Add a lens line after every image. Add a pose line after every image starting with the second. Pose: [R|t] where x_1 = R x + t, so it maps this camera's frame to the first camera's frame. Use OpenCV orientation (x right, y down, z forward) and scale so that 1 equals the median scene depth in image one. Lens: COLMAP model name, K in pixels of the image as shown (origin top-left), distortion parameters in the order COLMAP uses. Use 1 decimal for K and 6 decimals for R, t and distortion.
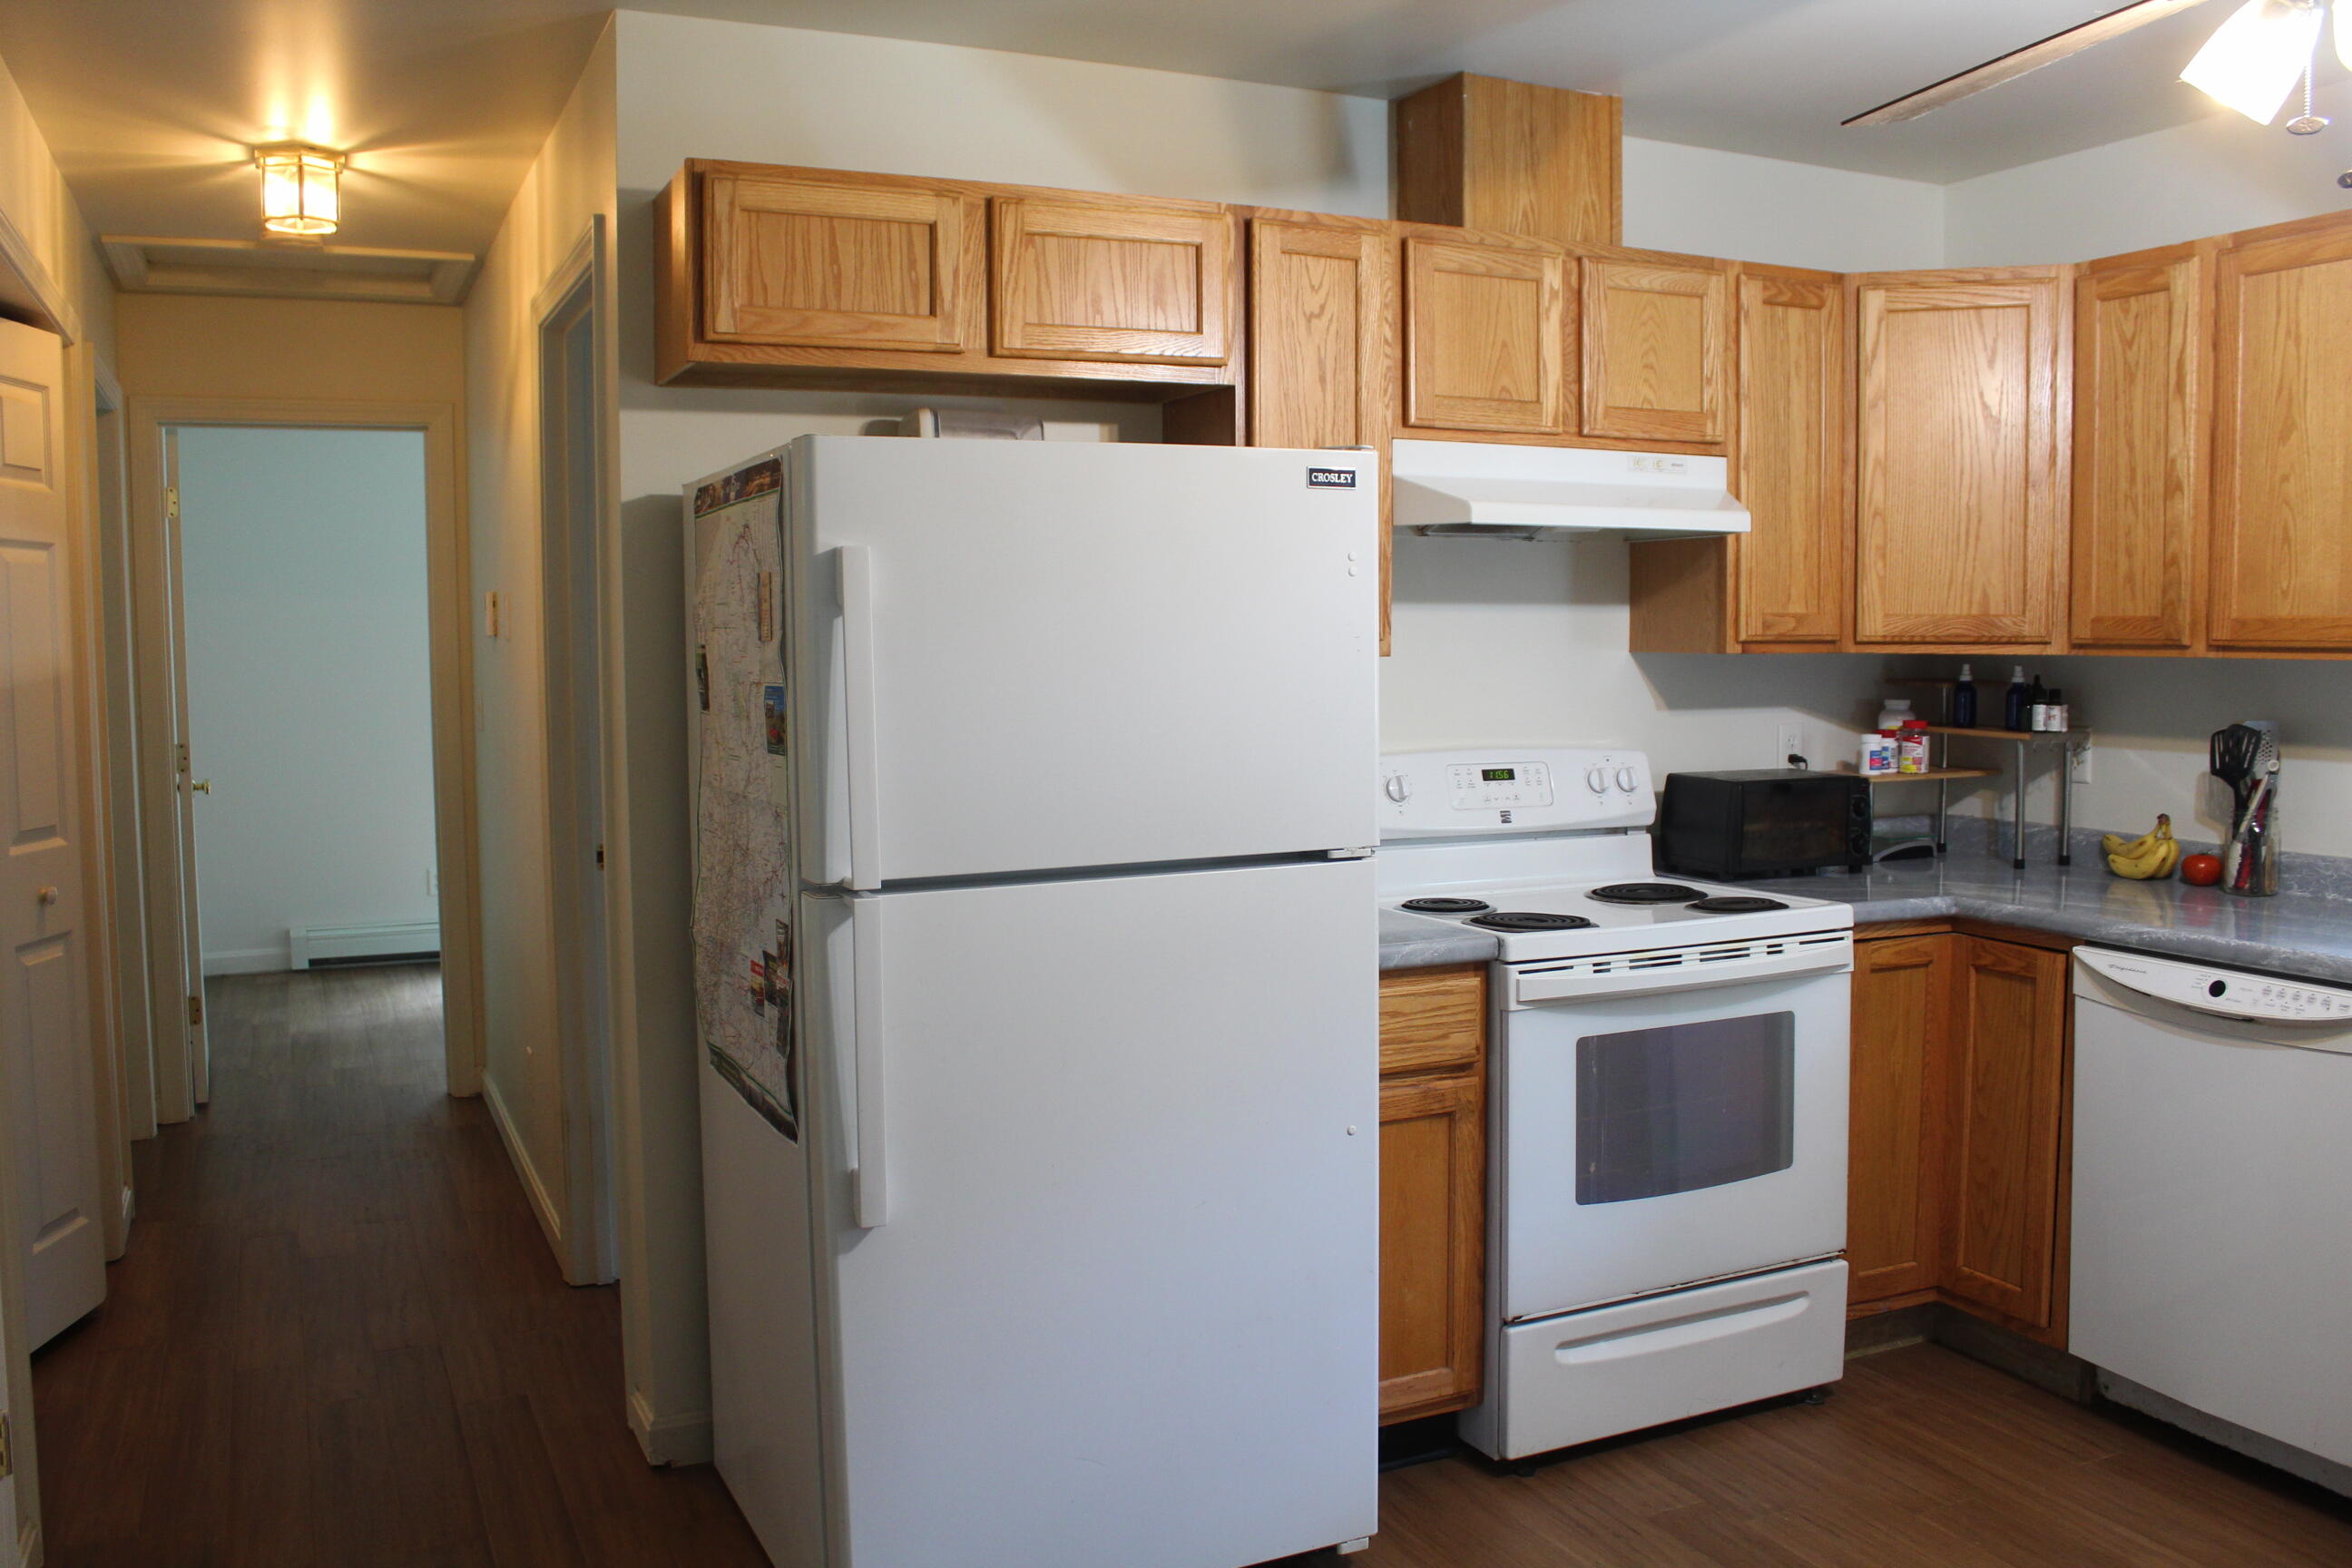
lens RADIAL K [[1962.2, 0, 1151.6], [0, 1962.2, 782.8], [0, 0, 1]] dist [-0.157294, 0.119810]
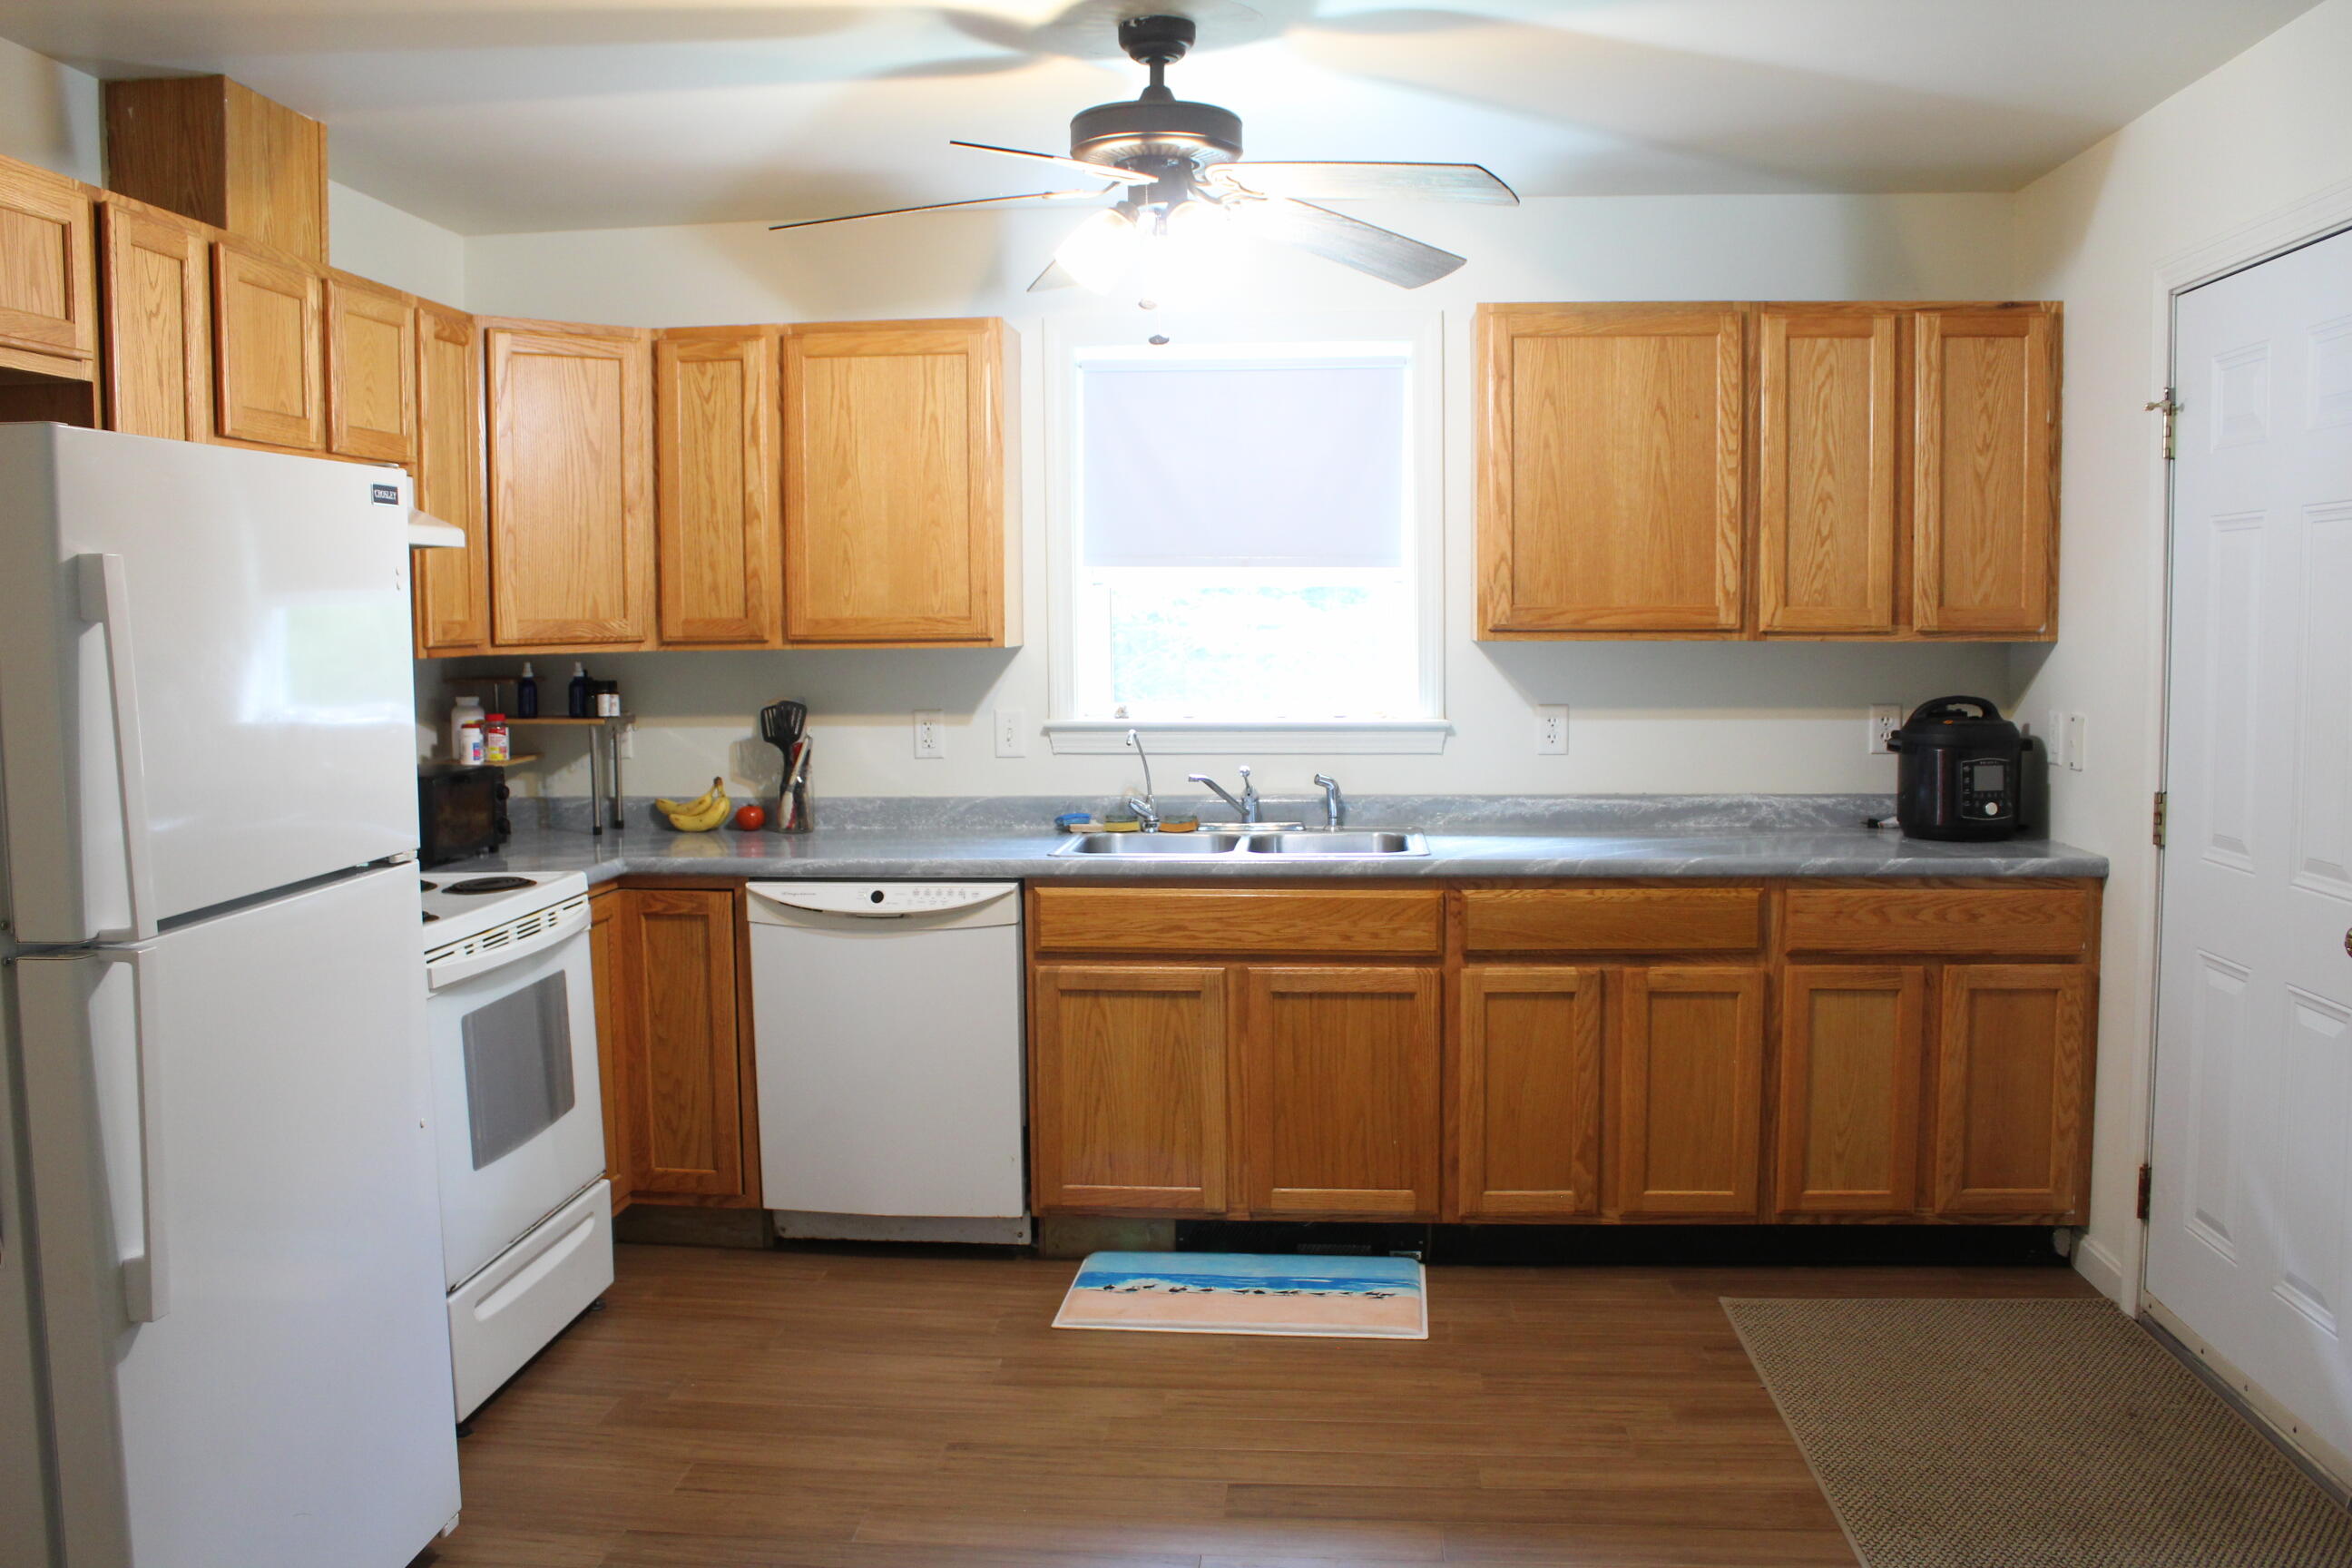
lens RADIAL K [[1962.2, 0, 1183.5], [0, 1962.2, 781.1], [0, 0, 1]] dist [-0.157294, 0.119810]
pose [[0.492607, -0.074323, 0.867072, -0.460683], [0.076144, 0.996206, 0.042132, -0.012341], [-0.866914, 0.045268, 0.496397, 0.109786]]
